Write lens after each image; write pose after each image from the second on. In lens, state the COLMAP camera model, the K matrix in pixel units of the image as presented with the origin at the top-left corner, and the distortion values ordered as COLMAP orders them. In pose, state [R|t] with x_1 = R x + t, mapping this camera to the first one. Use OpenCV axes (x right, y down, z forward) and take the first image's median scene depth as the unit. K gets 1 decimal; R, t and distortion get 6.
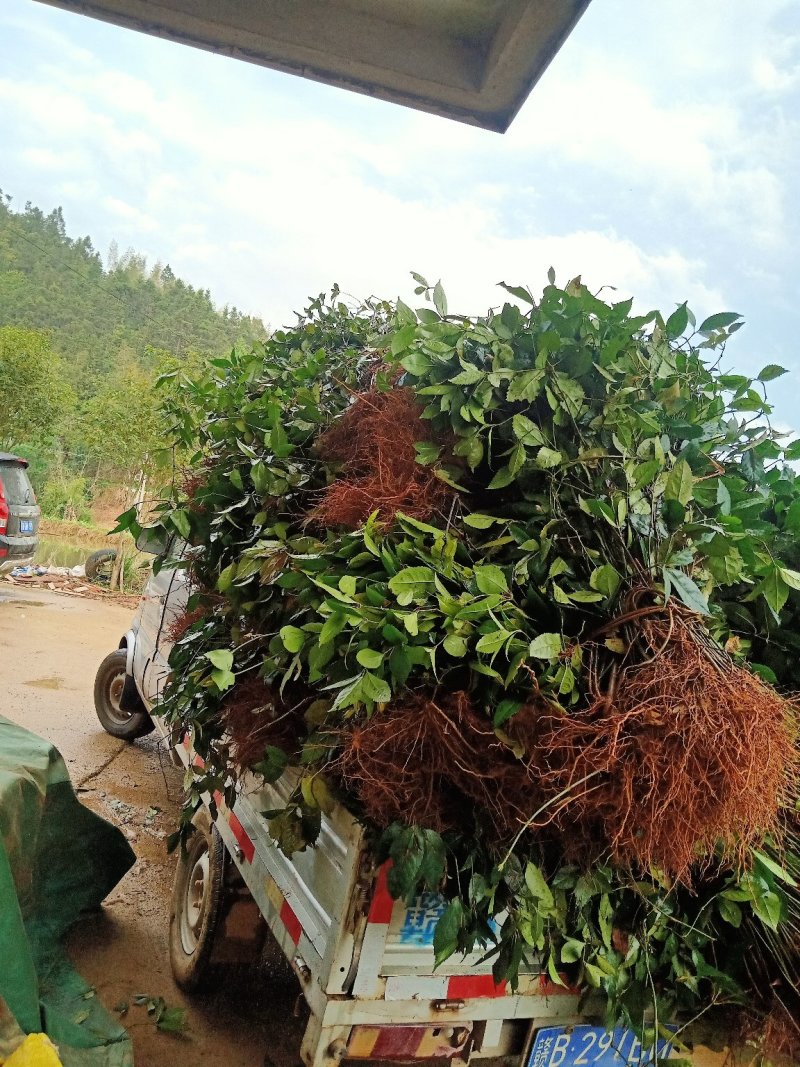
lens RADIAL K [[884.3, 0, 399.4], [0, 884.3, 532.4], [0, 0, 1]] dist [0.049706, -0.066358]
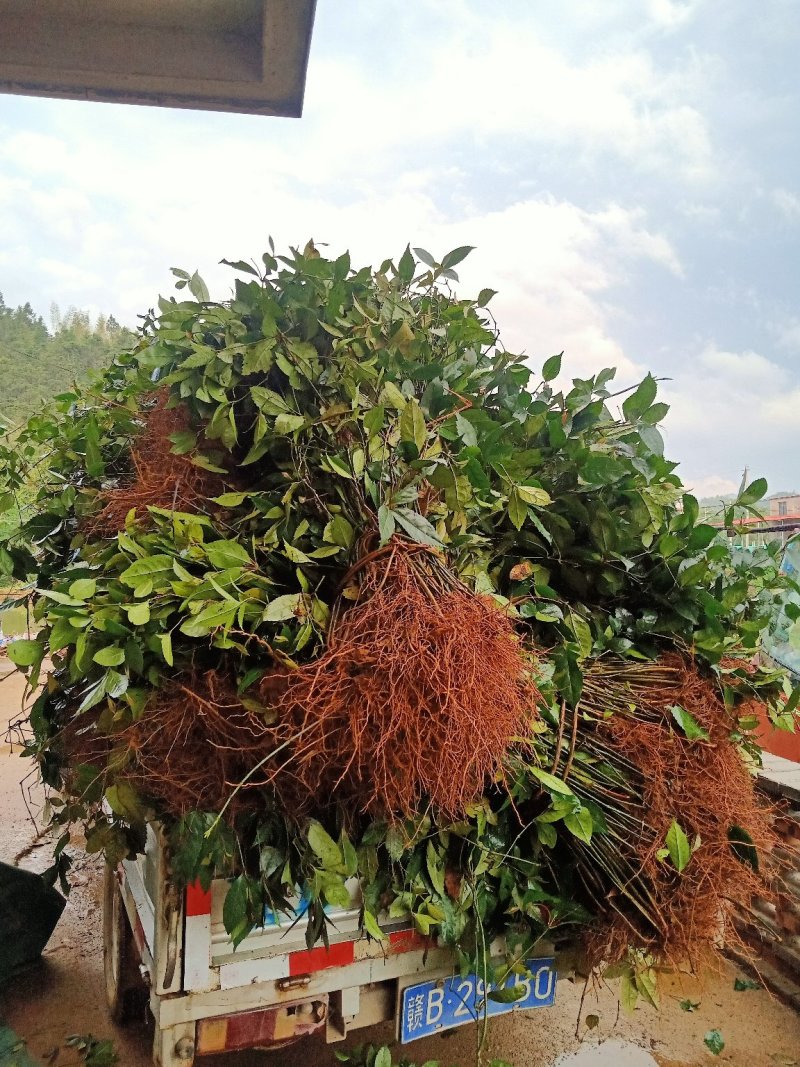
lens RADIAL K [[884.3, 0, 400.5], [0, 884.3, 532.1], [0, 0, 1]] dist [0.049706, -0.066358]
pose [[0.980970, -0.194150, 0.001928, 0.263093], [0.194152, 0.980971, -0.000962, 0.060376], [-0.001705, 0.001318, 0.999998, 0.004121]]
